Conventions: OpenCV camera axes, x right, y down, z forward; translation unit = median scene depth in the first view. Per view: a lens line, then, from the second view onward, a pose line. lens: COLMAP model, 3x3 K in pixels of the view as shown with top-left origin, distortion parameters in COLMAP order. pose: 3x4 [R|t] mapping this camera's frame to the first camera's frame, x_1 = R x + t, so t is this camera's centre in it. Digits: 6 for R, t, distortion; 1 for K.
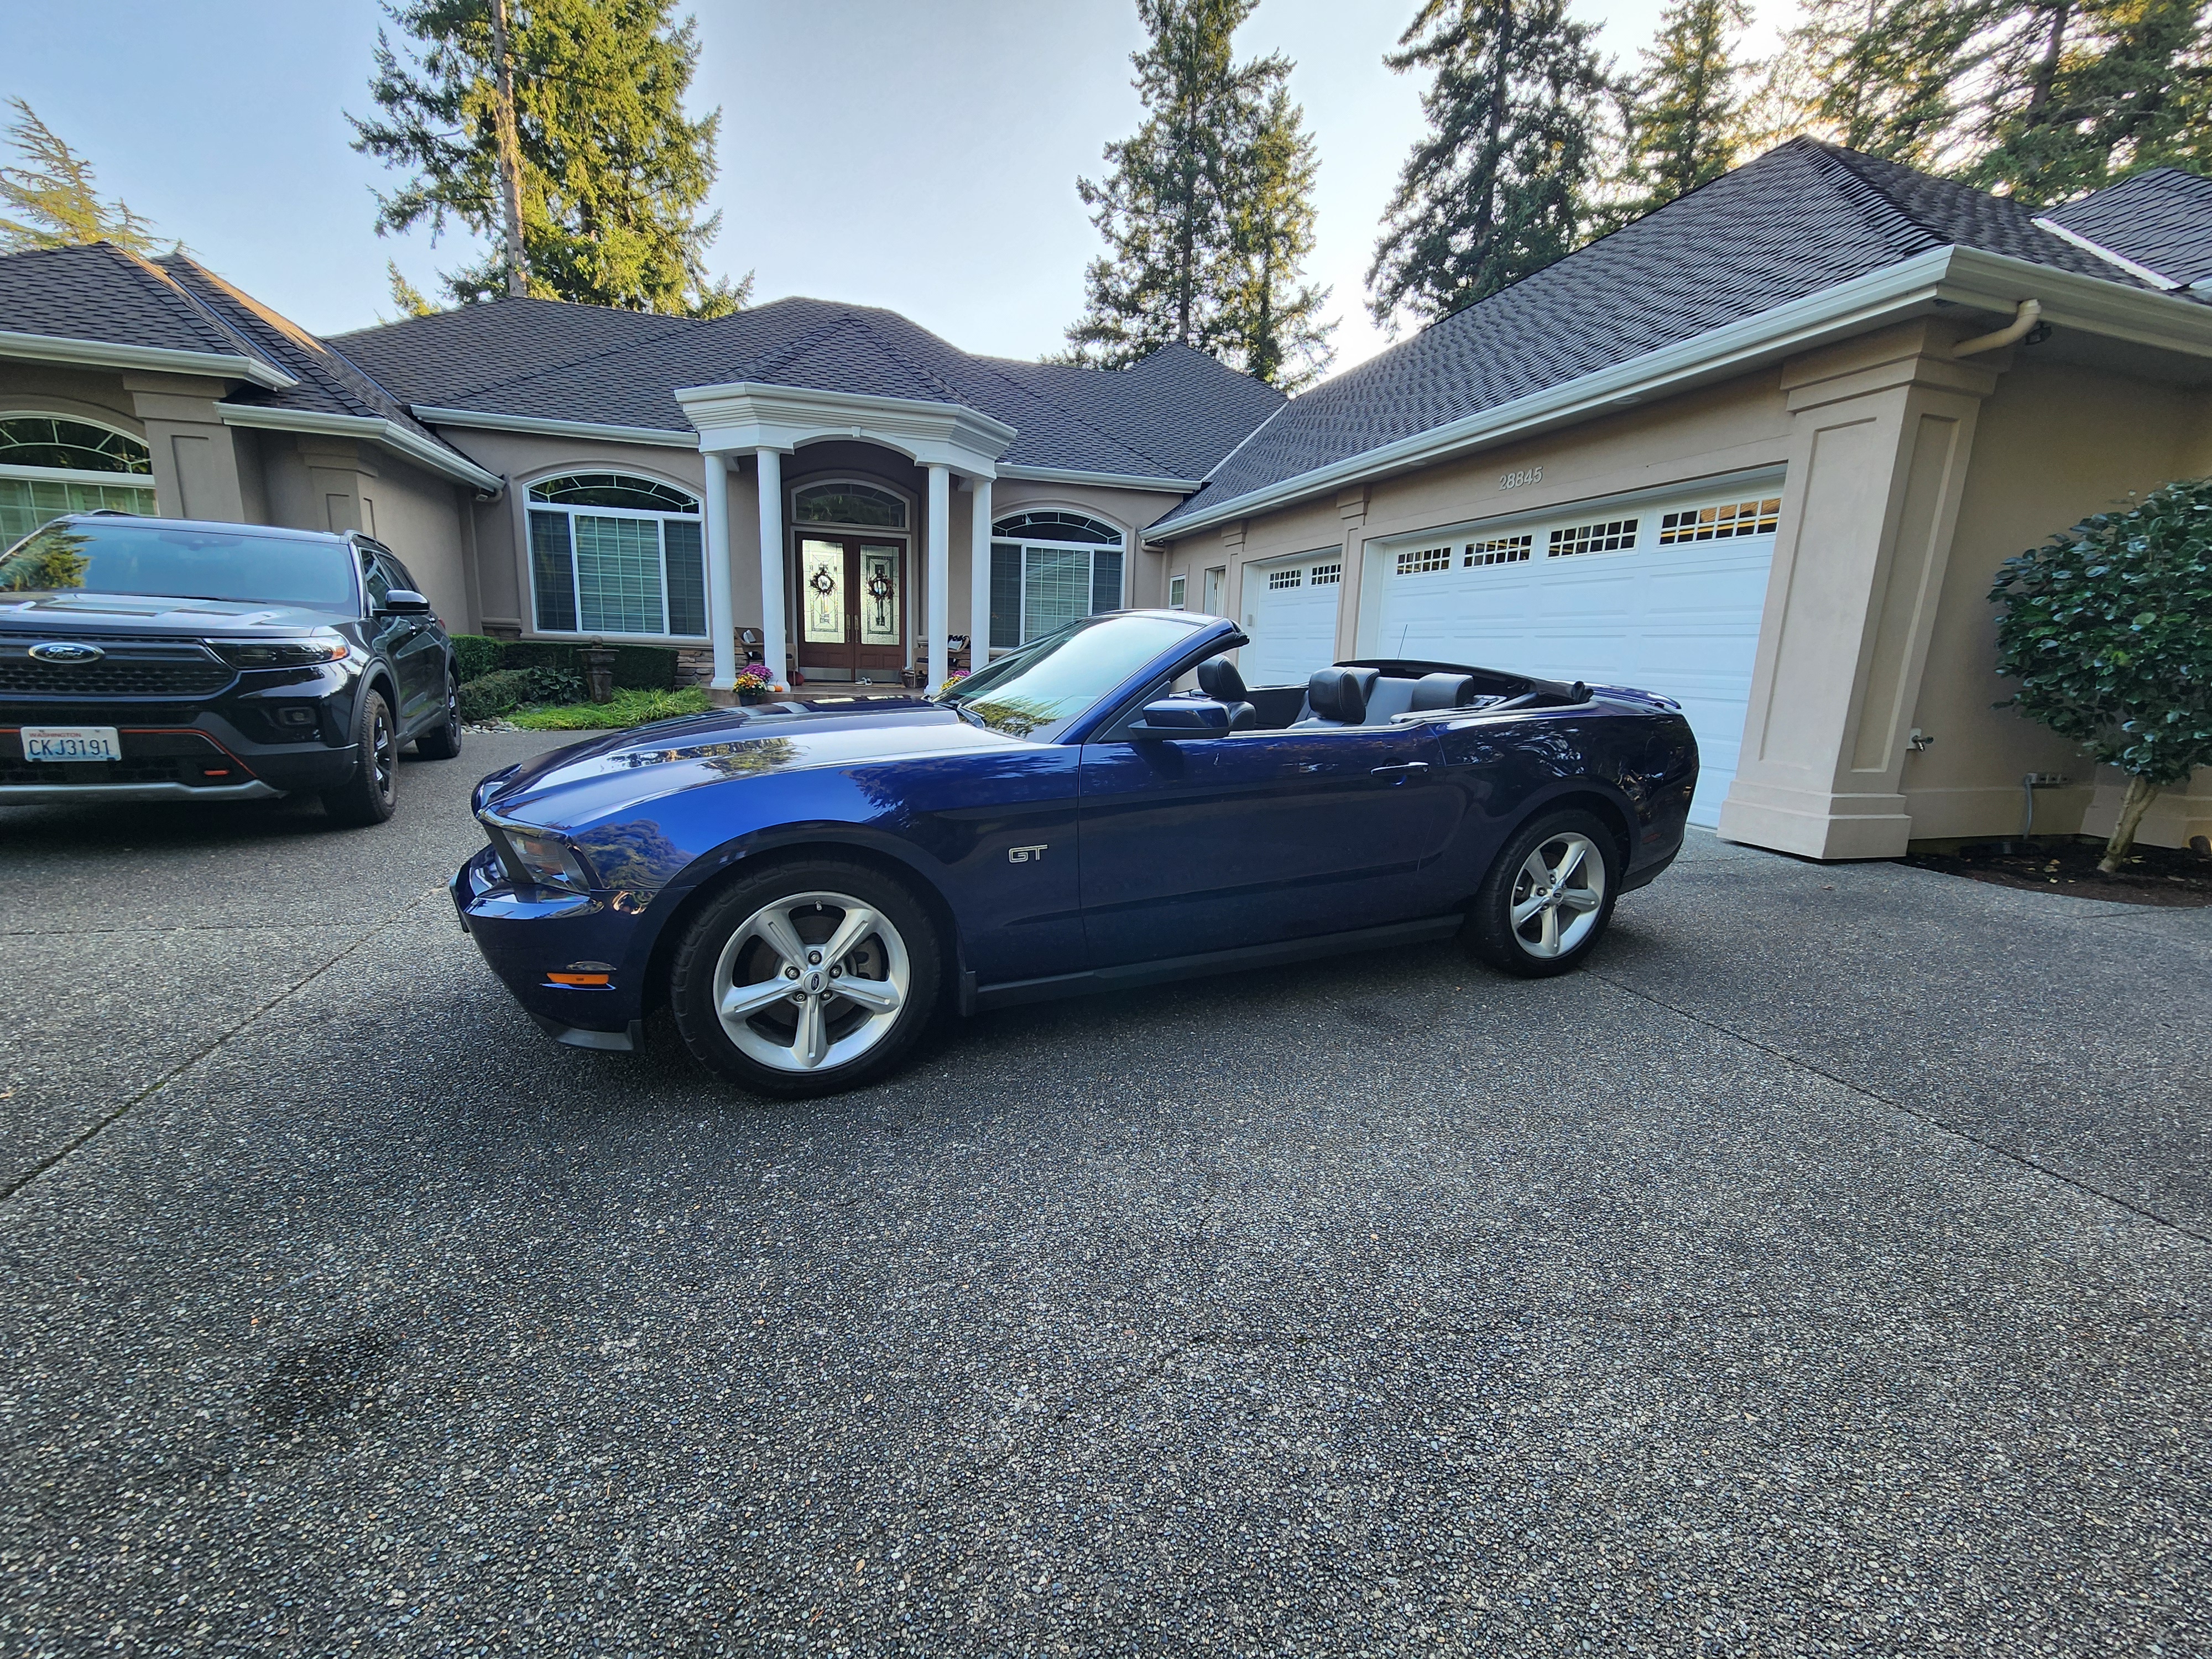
lens RADIAL K [[930.8, 0, 1100.7], [0, 930.8, 838.8], [0, 0, 1]] dist [-0.001162, 0.002040]
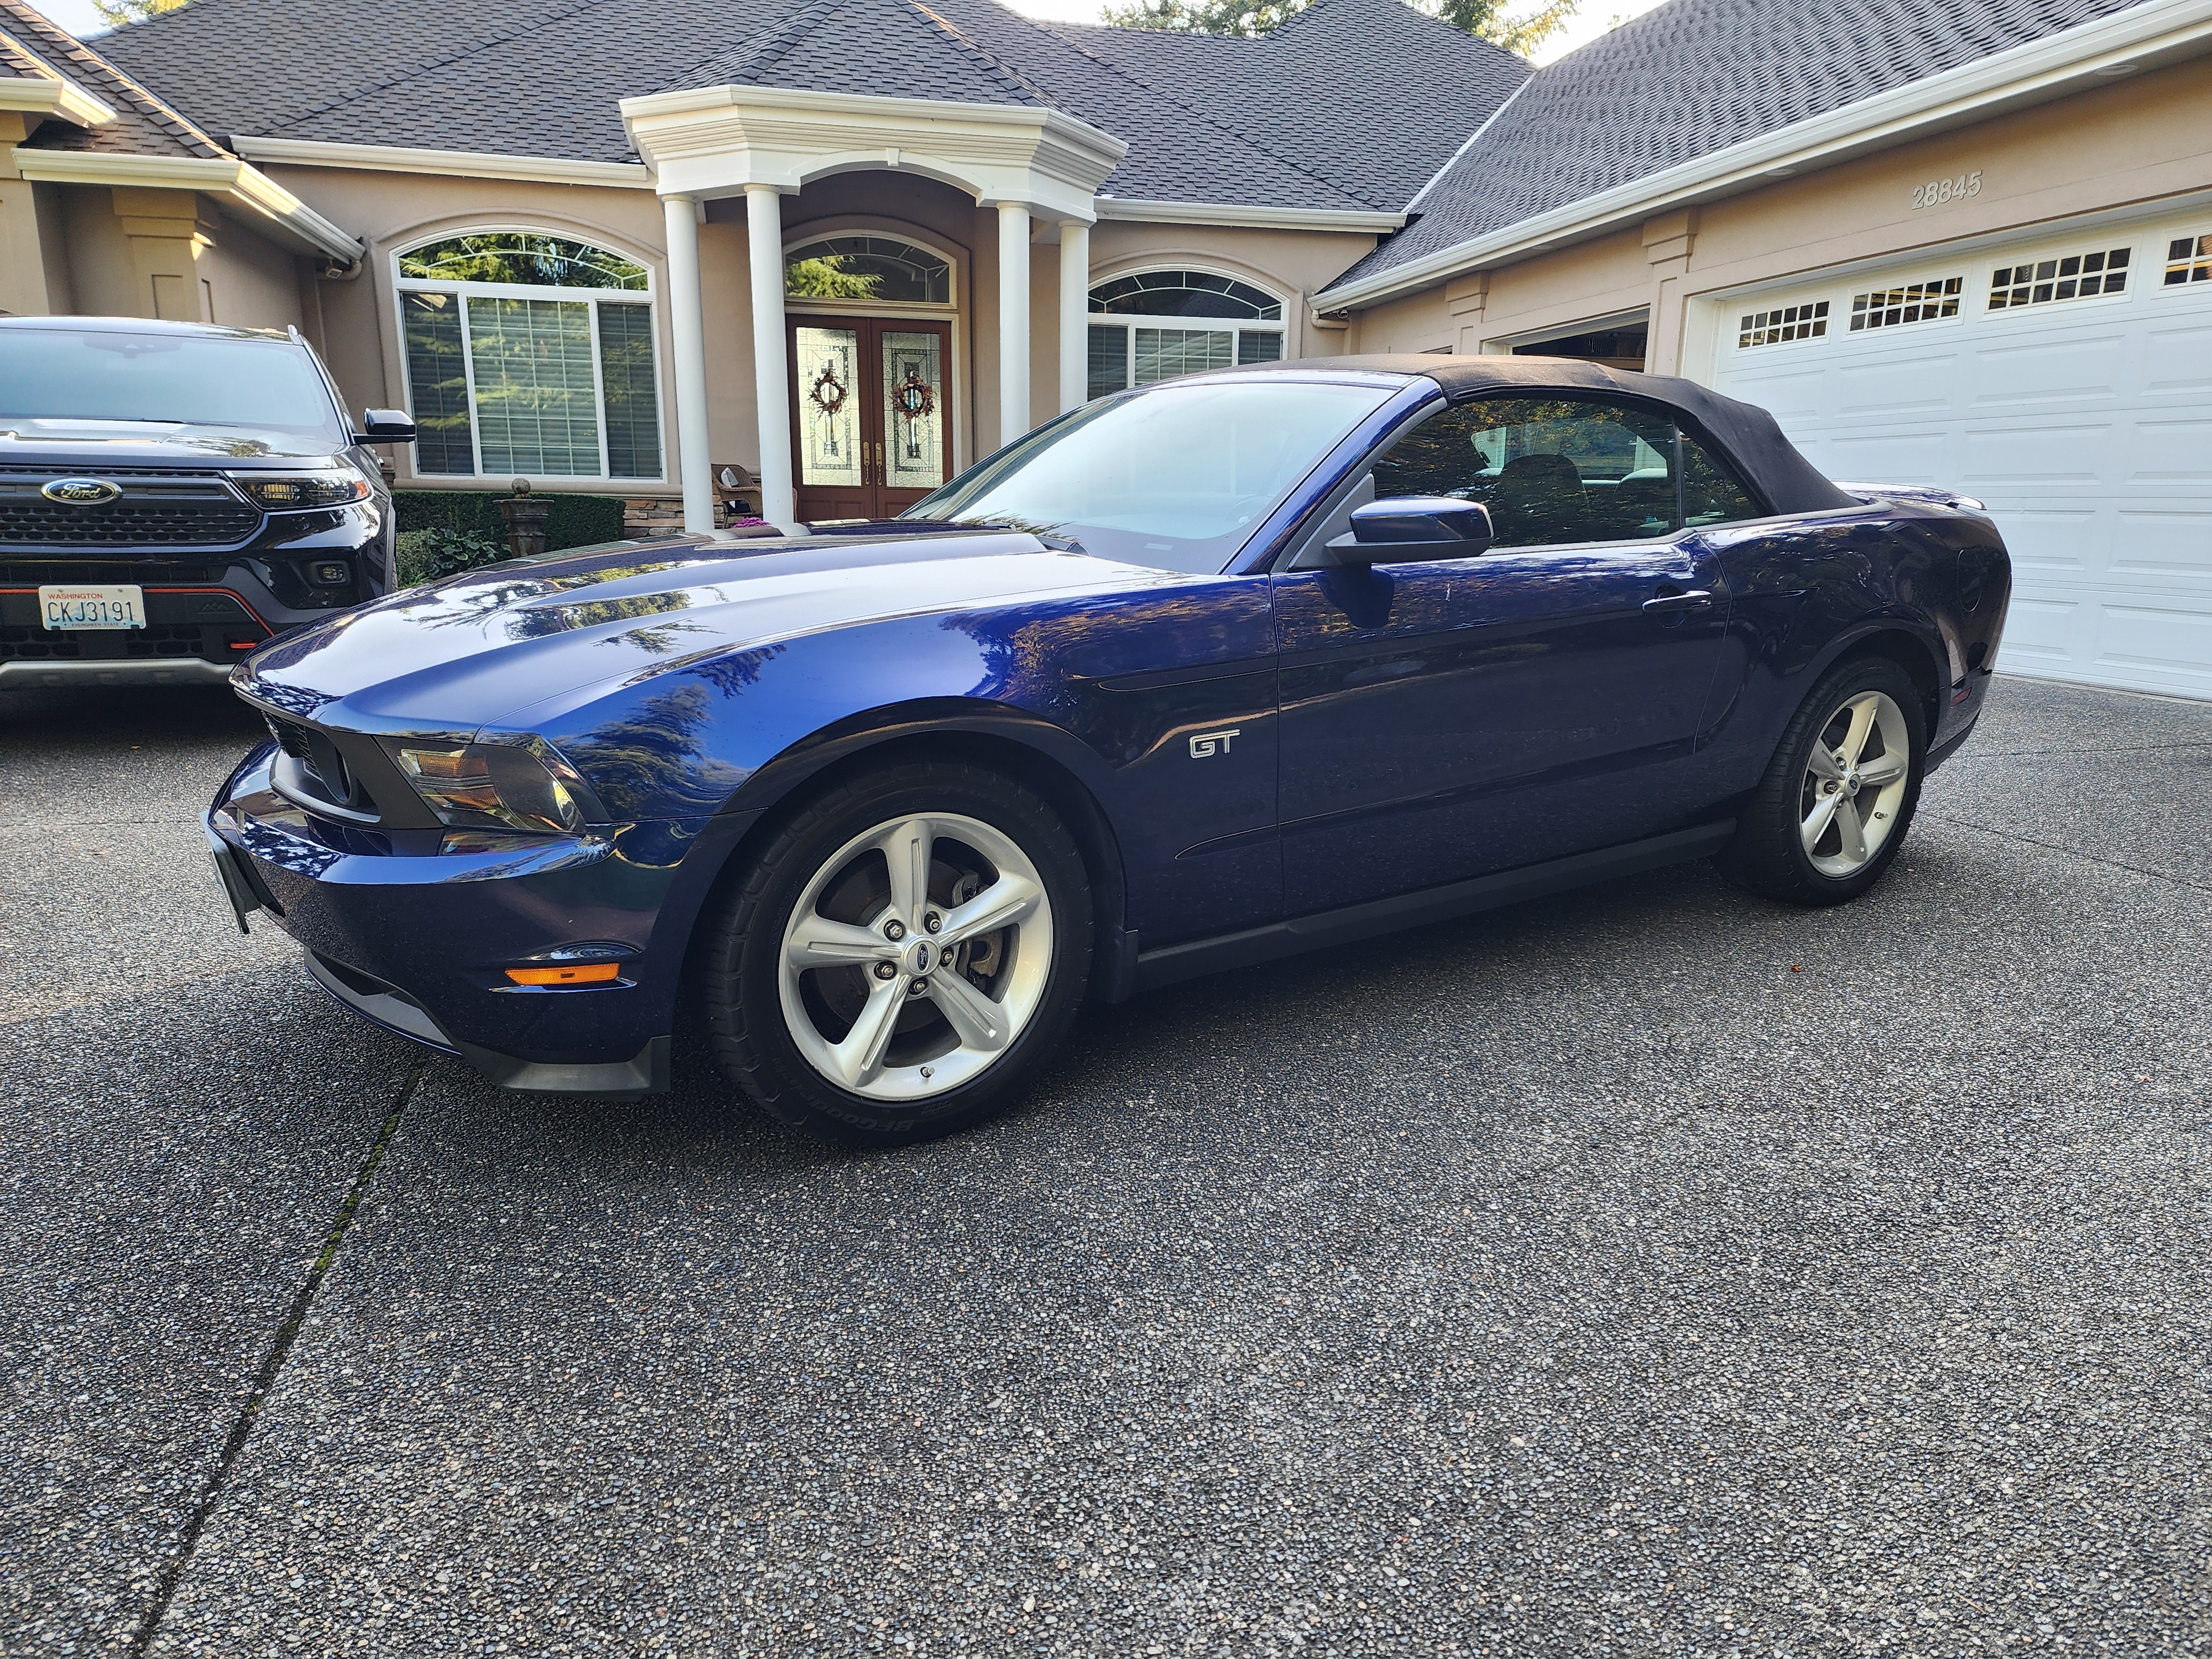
lens RADIAL K [[1508.2, 0, 1110.1], [0, 1508.2, 866.5], [0, 0, 1]] dist [0.079298, -0.074119]
pose [[0.998583, -0.013867, -0.051380, -0.057797], [0.015700, 0.999248, 0.035441, 0.027474], [0.050850, -0.036198, 0.998050, -0.086074]]
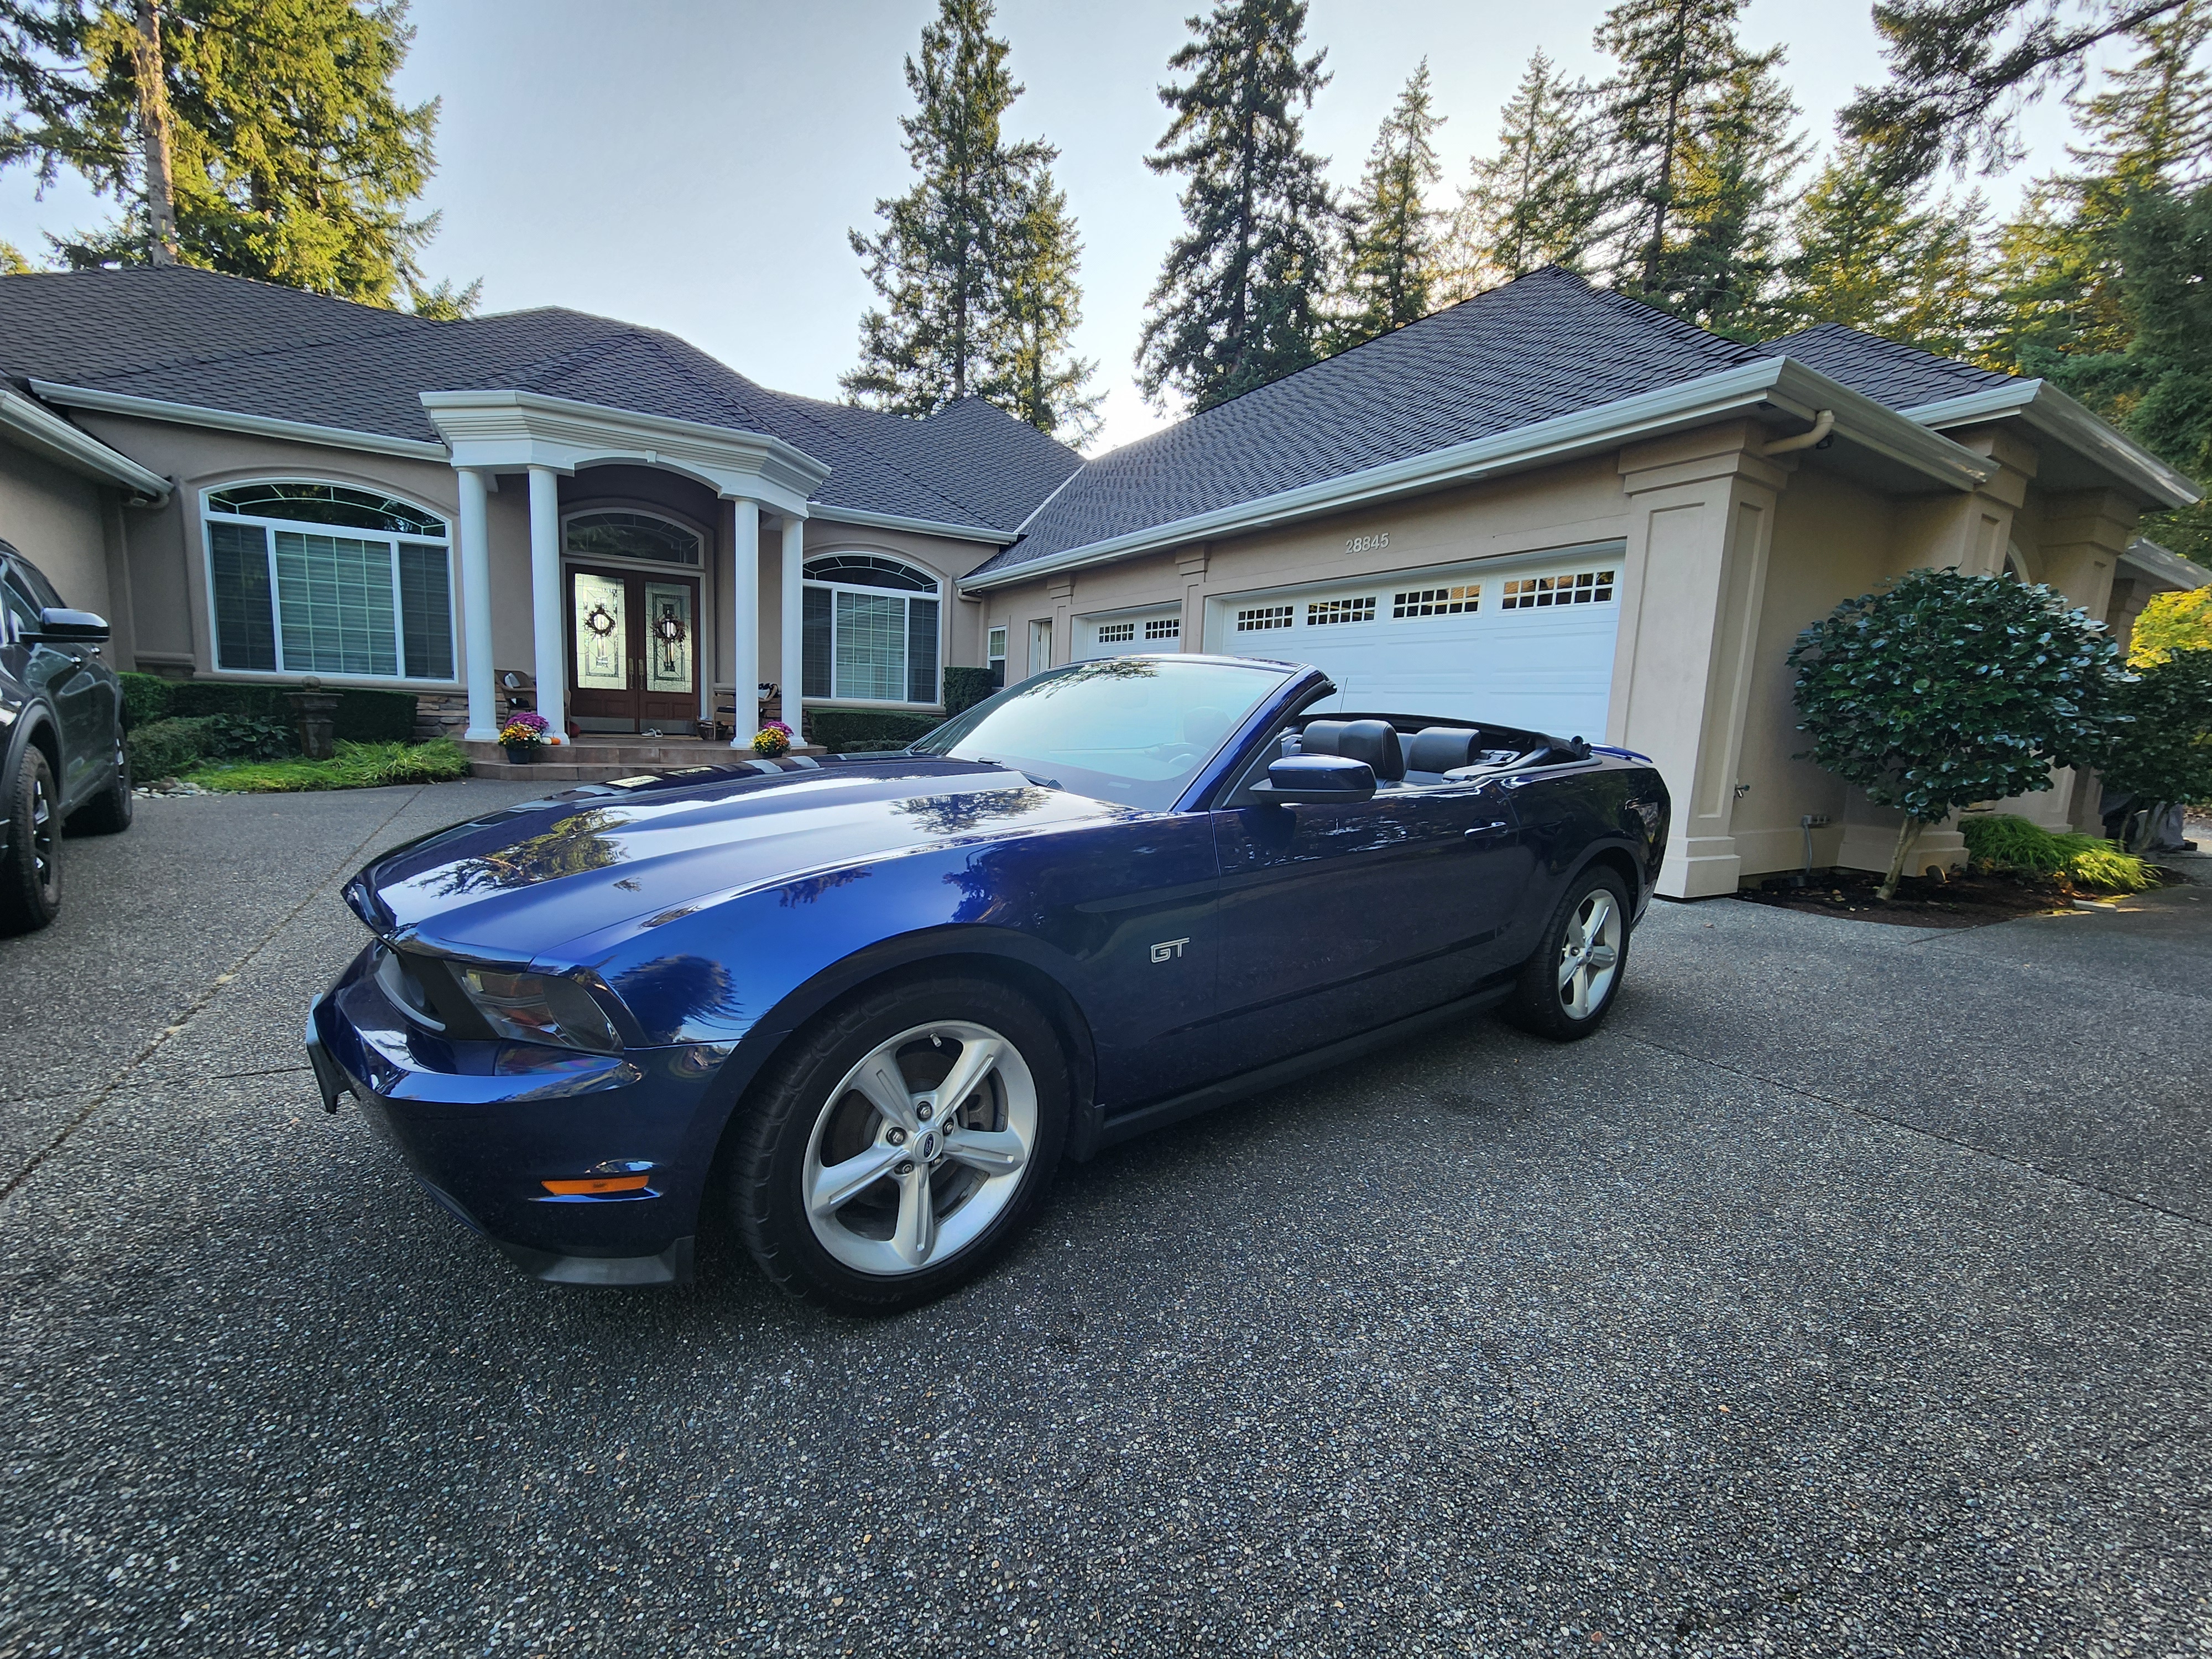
lens RADIAL K [[930.8, 0, 1100.7], [0, 930.8, 838.8], [0, 0, 1]] dist [-0.001162, 0.002040]
pose [[0.970079, -0.024640, 0.241537, -0.065662], [0.037849, 0.998022, -0.050198, -0.008332], [-0.239822, 0.057838, 0.969092, 0.047245]]
